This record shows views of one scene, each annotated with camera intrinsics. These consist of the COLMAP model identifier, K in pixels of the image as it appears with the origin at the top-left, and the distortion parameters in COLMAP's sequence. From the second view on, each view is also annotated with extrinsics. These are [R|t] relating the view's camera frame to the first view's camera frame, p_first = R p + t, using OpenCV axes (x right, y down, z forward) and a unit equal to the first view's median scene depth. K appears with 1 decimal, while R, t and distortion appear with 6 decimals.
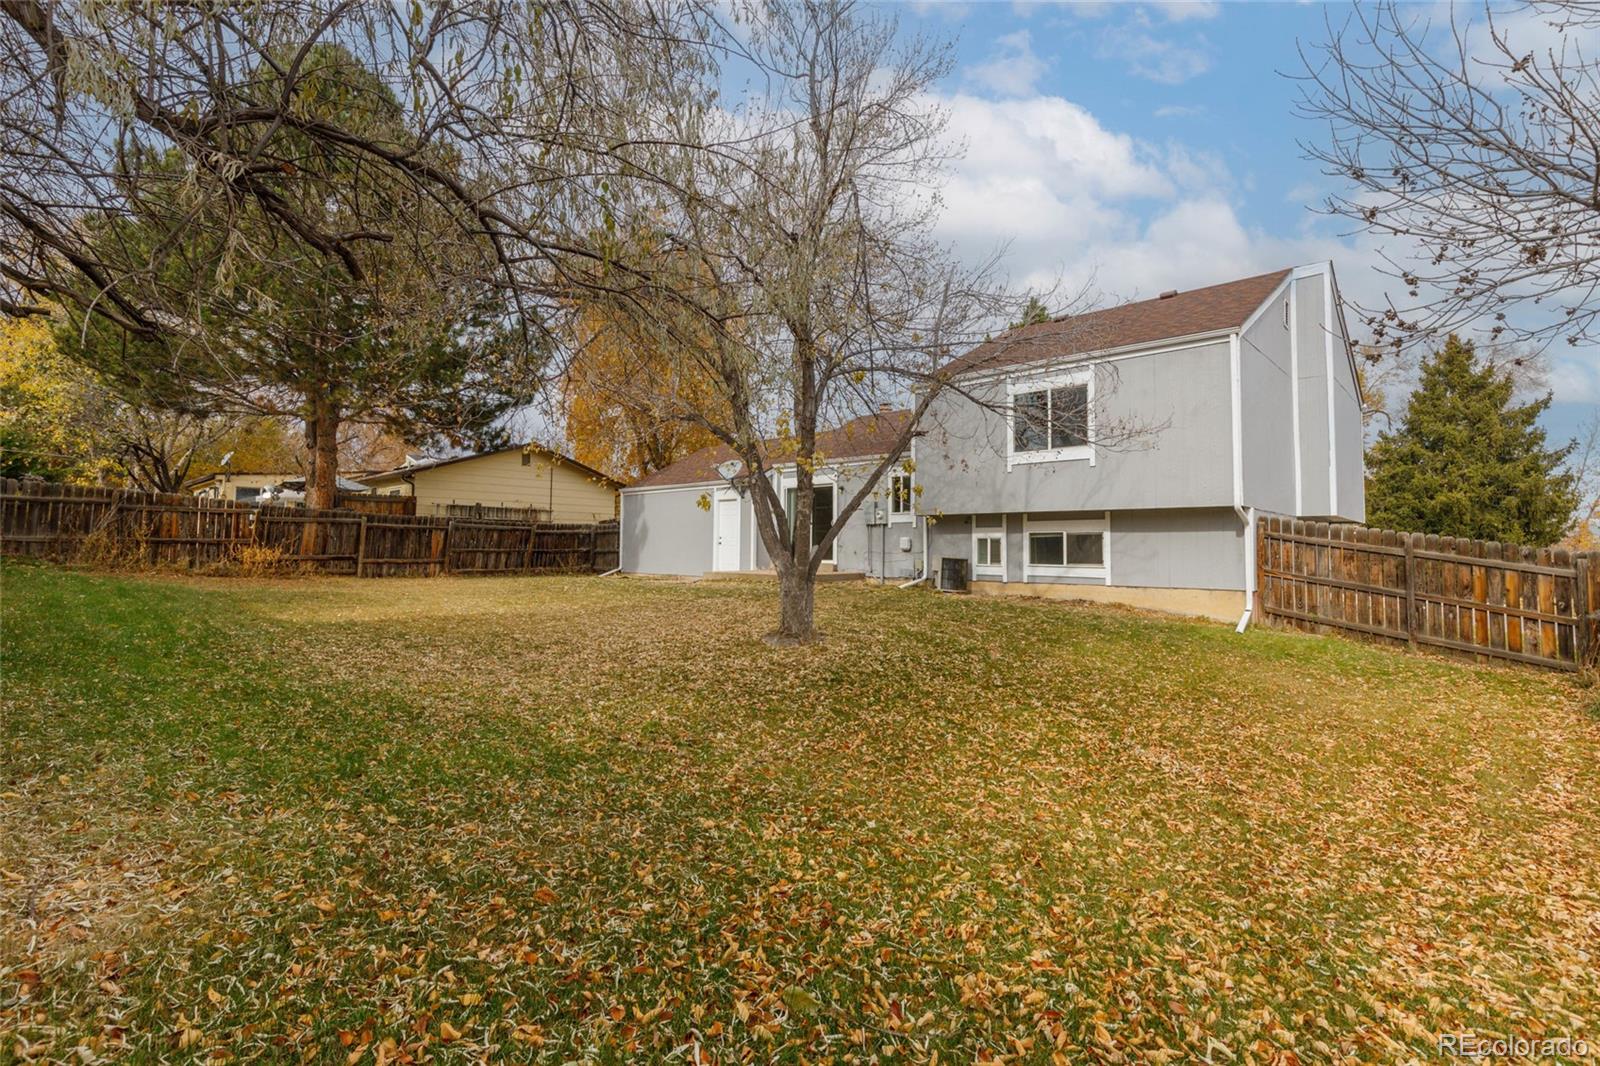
lens RADIAL K [[733.1, 0, 803.6], [0, 733.1, 516.3], [0, 0, 1]] dist [0.004177, 0.000237]
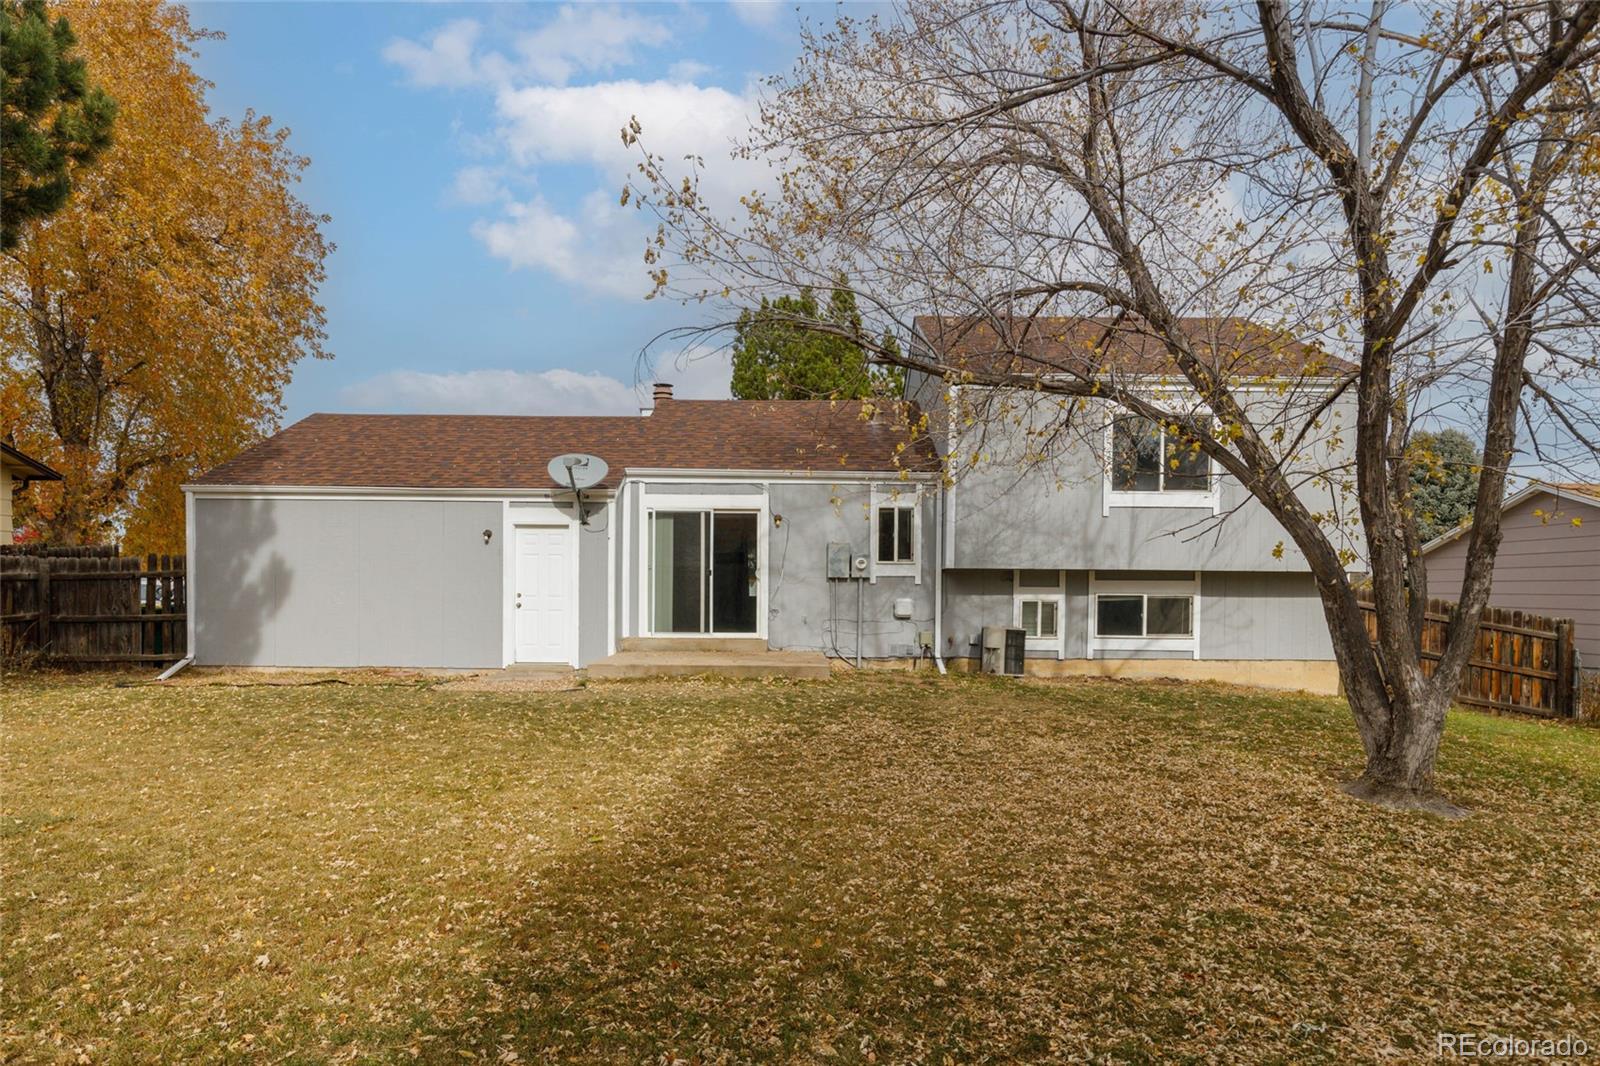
lens RADIAL K [[896.3, 0, 800.8], [0, 896.3, 605.6], [0, 0, 1]] dist [0.002682, 0.000291]
pose [[0.720960, -0.009464, 0.692912, -0.566275], [-0.032421, 0.998351, 0.047370, -0.001352], [-0.692217, -0.056617, 0.719465, 0.521709]]
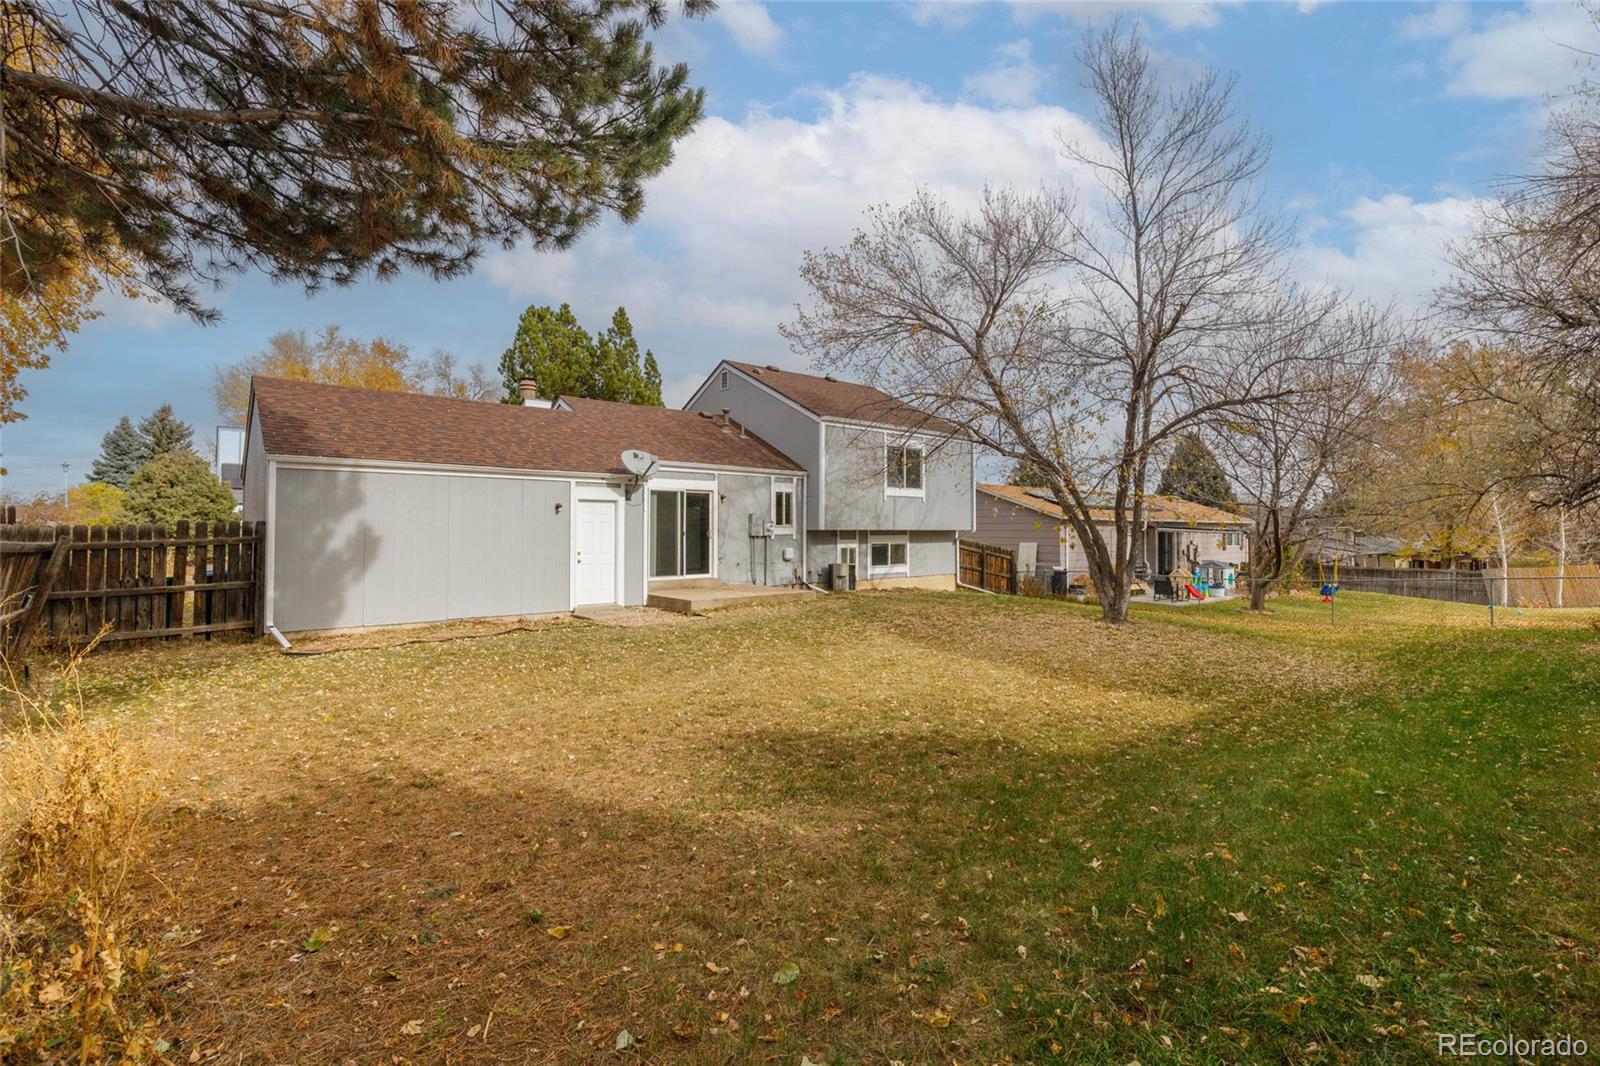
lens RADIAL K [[733.1, 0, 803.6], [0, 733.1, 516.3], [0, 0, 1]] dist [0.004177, 0.000237]
pose [[0.091322, 0.013628, 0.995728, -1.068092], [-0.039065, 0.999186, -0.010093, -0.010165], [-0.995055, -0.037976, 0.091780, 0.980665]]
